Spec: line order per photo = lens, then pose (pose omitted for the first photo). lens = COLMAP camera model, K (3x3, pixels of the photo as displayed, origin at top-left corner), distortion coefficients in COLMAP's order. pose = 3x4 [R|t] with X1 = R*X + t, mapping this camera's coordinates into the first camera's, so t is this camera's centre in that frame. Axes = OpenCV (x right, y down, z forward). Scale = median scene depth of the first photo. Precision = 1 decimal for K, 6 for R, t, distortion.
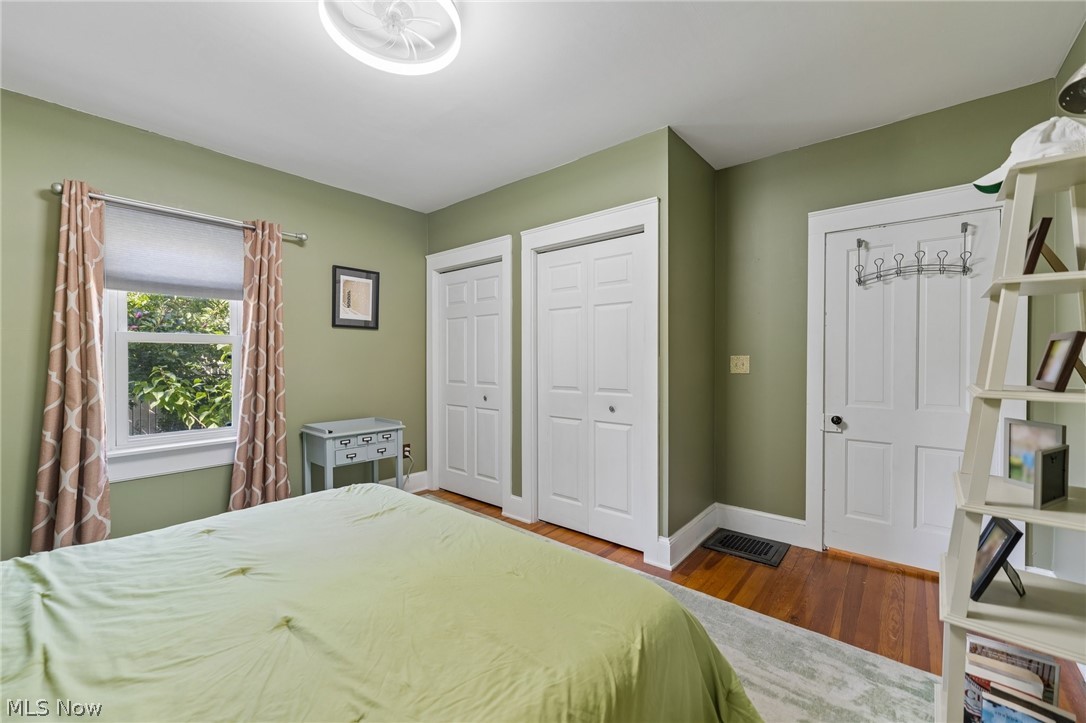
lens RADIAL K [[434.3, 0, 546.9], [0, 434.3, 363.8], [0, 0, 1]] dist [-0.002177, -0.000377]
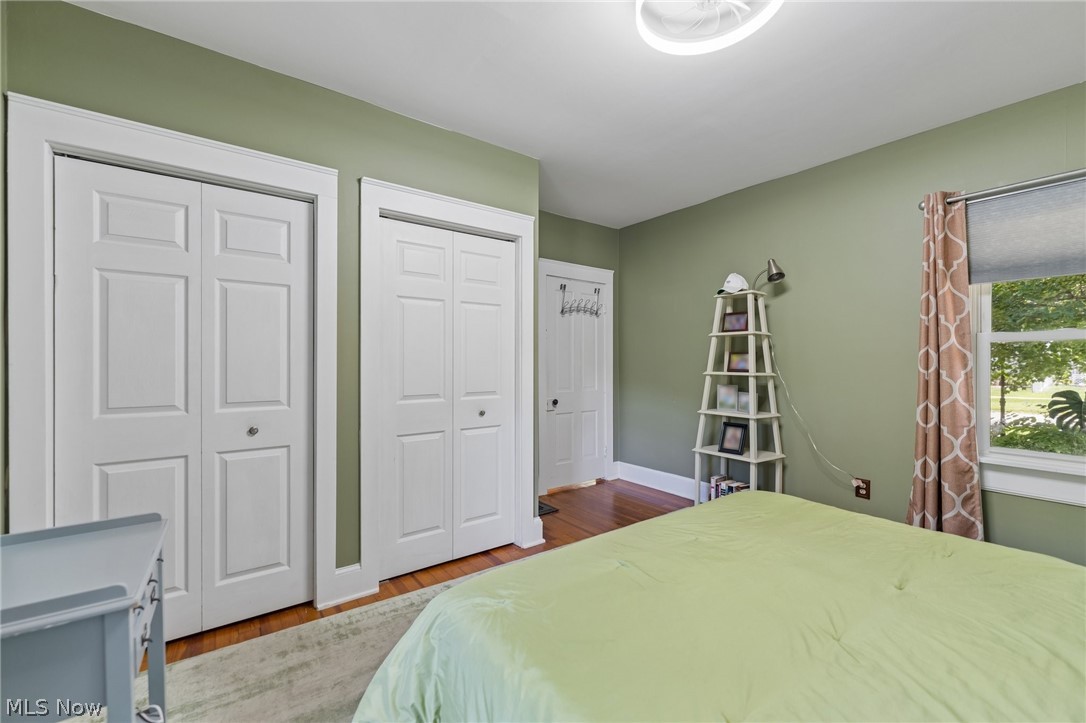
lens RADIAL K [[434.3, 0, 548.4], [0, 434.3, 362.2], [0, 0, 1]] dist [-0.002177, -0.000377]
pose [[0.238660, -0.000873, 0.971103, -0.701060], [0.009830, 0.999951, -0.001517, -0.004959], [-0.971053, 0.009908, 0.238657, 0.586119]]
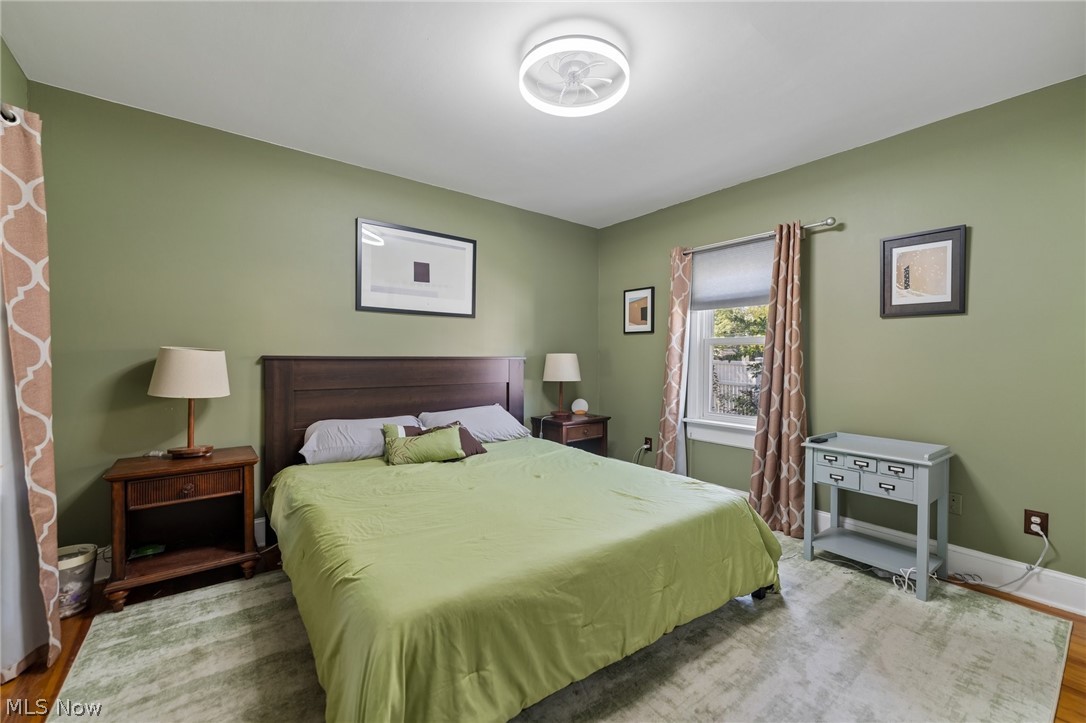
lens RADIAL K [[434.3, 0, 535.6], [0, 434.3, 358.0], [0, 0, 1]] dist [-0.002177, -0.000377]
pose [[-0.213184, 0.000621, -0.977012, 0.454094], [-0.021145, 0.999763, 0.005249, -0.002723], [0.976783, 0.021778, -0.213120, 0.613381]]
